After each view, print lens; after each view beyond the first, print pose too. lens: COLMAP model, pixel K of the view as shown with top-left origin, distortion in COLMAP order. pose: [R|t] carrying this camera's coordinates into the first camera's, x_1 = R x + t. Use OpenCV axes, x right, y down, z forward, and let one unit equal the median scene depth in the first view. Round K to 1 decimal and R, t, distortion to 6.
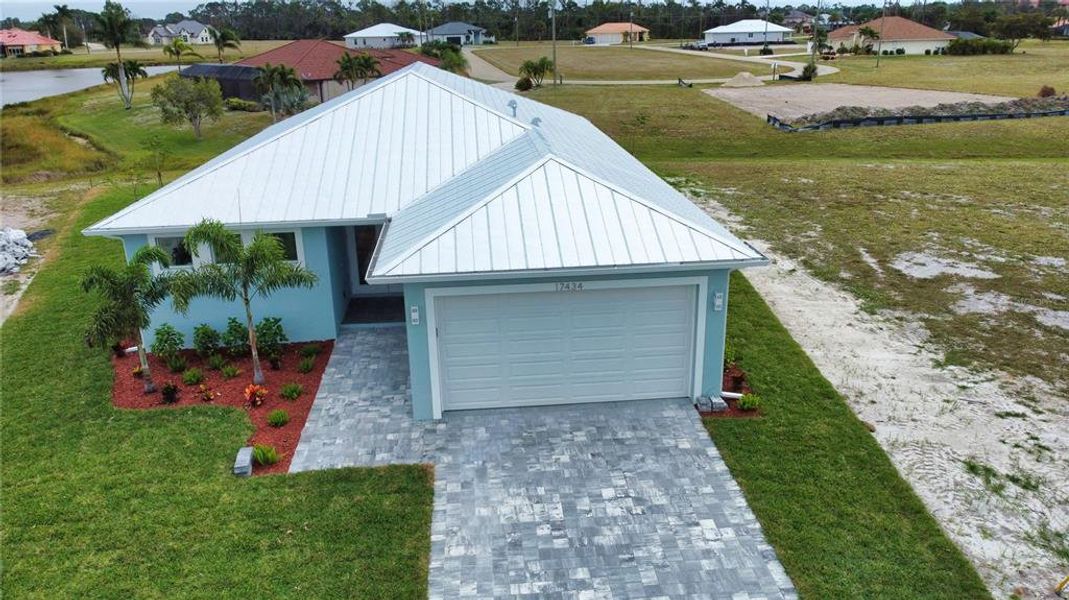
lens RADIAL K [[807.6, 0, 533.7], [0, 807.6, 304.9], [0, 0, 1]] dist [-0.008273, 0.000164]
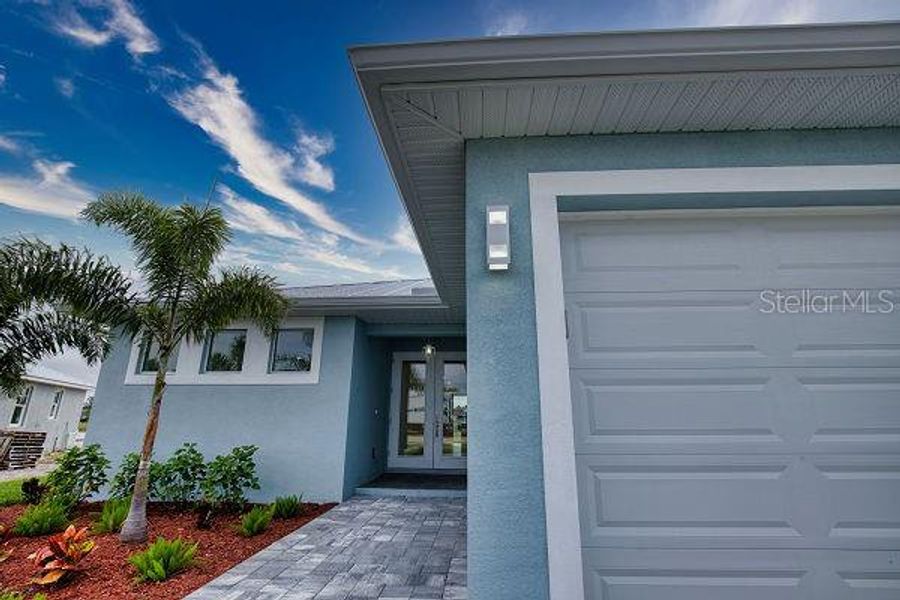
lens RADIAL K [[411.0, 0, 454.1], [0, 411.0, 305.2], [0, 0, 1]] dist [-0.035052, 0.006368]
pose [[0.986815, -0.021405, -0.160430, -0.132363], [-0.076124, 0.813357, -0.576762, 0.115768], [0.142832, 0.581370, 0.801004, 0.846440]]
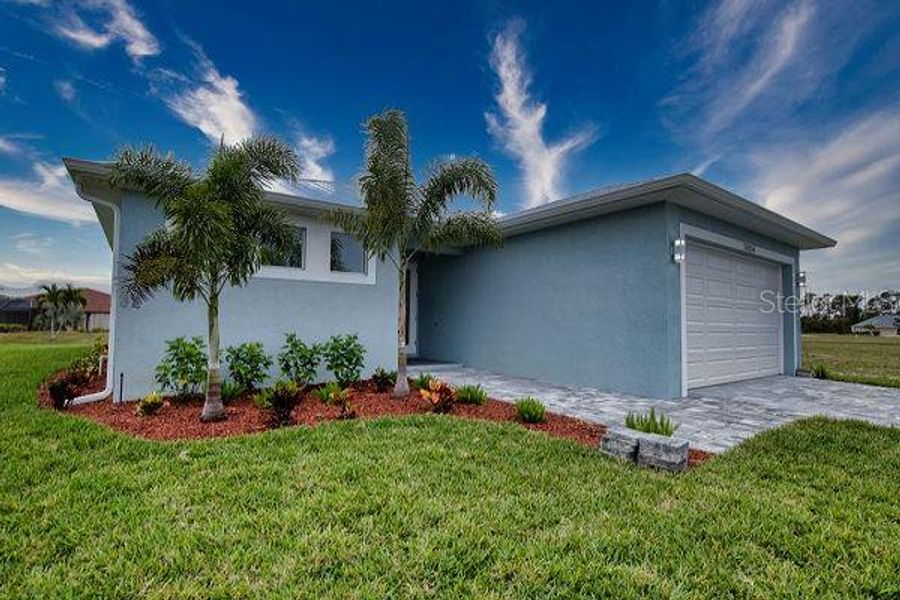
lens RADIAL K [[445.3, 0, 464.4], [0, 445.3, 301.7], [0, 0, 1]] dist [-0.028107, 0.000035]
pose [[0.848351, 0.057428, 0.526310, -0.534542], [0.153736, 0.924545, -0.348685, 0.174369], [-0.506622, 0.376720, 0.775510, 0.742705]]
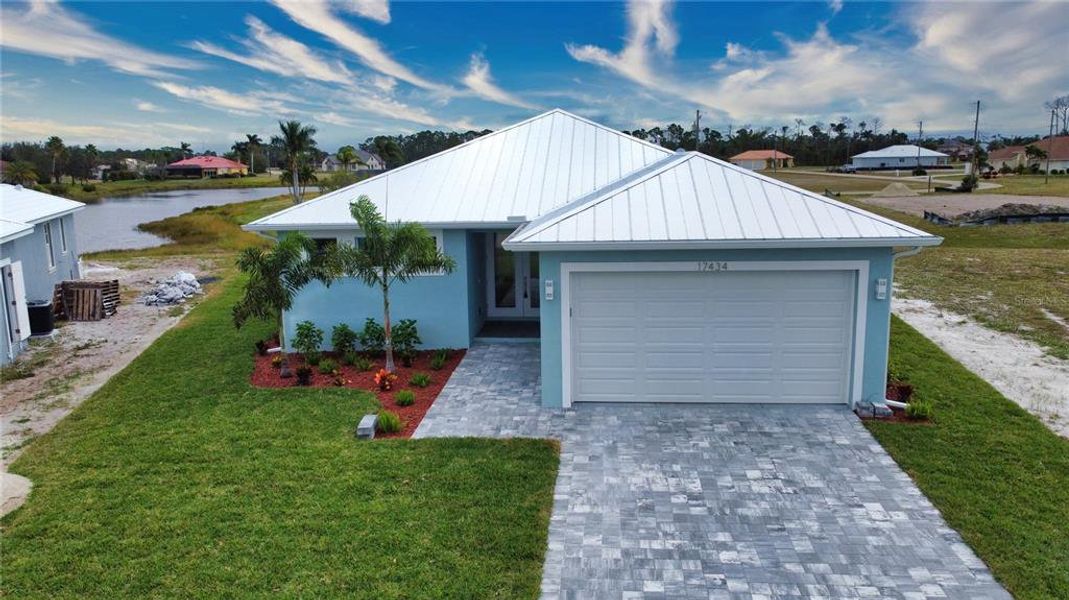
lens RADIAL K [[804.7, 0, 532.0], [0, 804.7, 304.2], [0, 0, 1]] dist [0.005559, -0.010495]
pose [[0.984750, 0.030833, -0.171224, -0.001697], [-0.057396, 0.986646, -0.152431, 0.168810], [0.164237, 0.159934, 0.973369, 0.057878]]
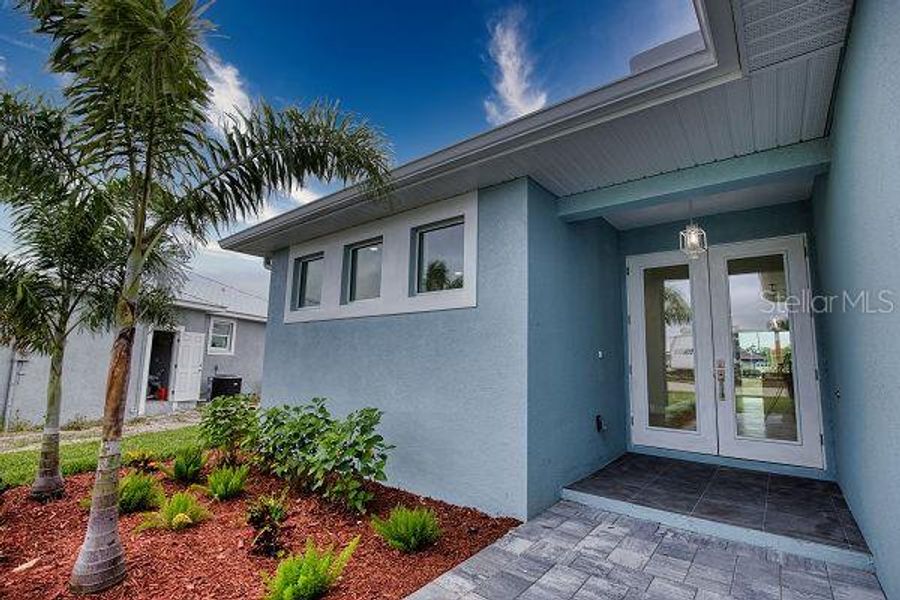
lens RADIAL K [[411.0, 0, 454.1], [0, 411.0, 305.2], [0, 0, 1]] dist [-0.035052, 0.006368]
pose [[0.722833, -0.059886, -0.688422, -0.183238], [-0.265159, 0.895938, -0.356351, 0.037615], [0.638124, 0.440124, 0.631734, 1.051392]]
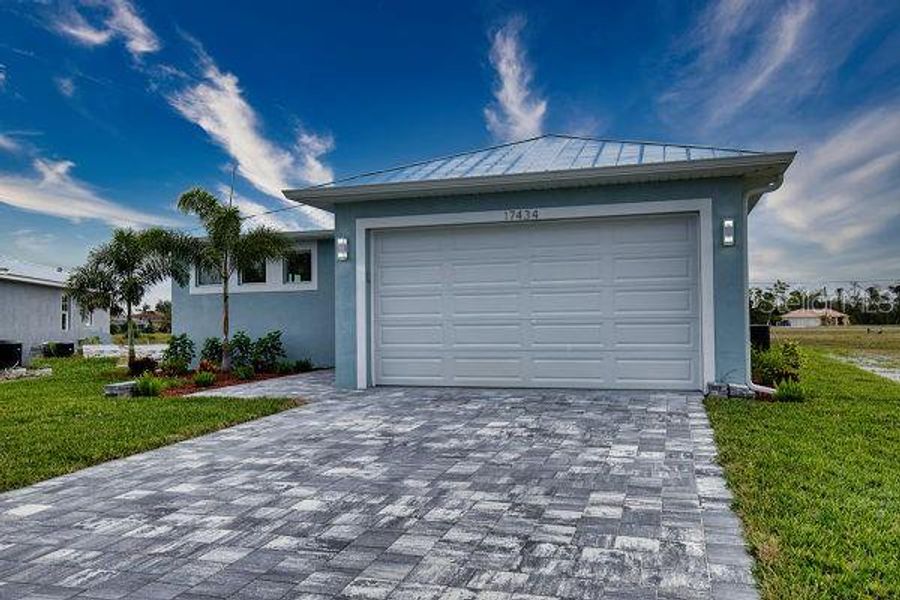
lens RADIAL K [[707.1, 0, 452.6], [0, 707.1, 315.8], [0, 0, 1]] dist [0.026355, 0.000557]
pose [[0.926932, 0.002860, -0.375218, 0.233882], [-0.131618, 0.938914, -0.317989, 0.288840], [0.351388, 0.344140, 0.870686, 0.390094]]
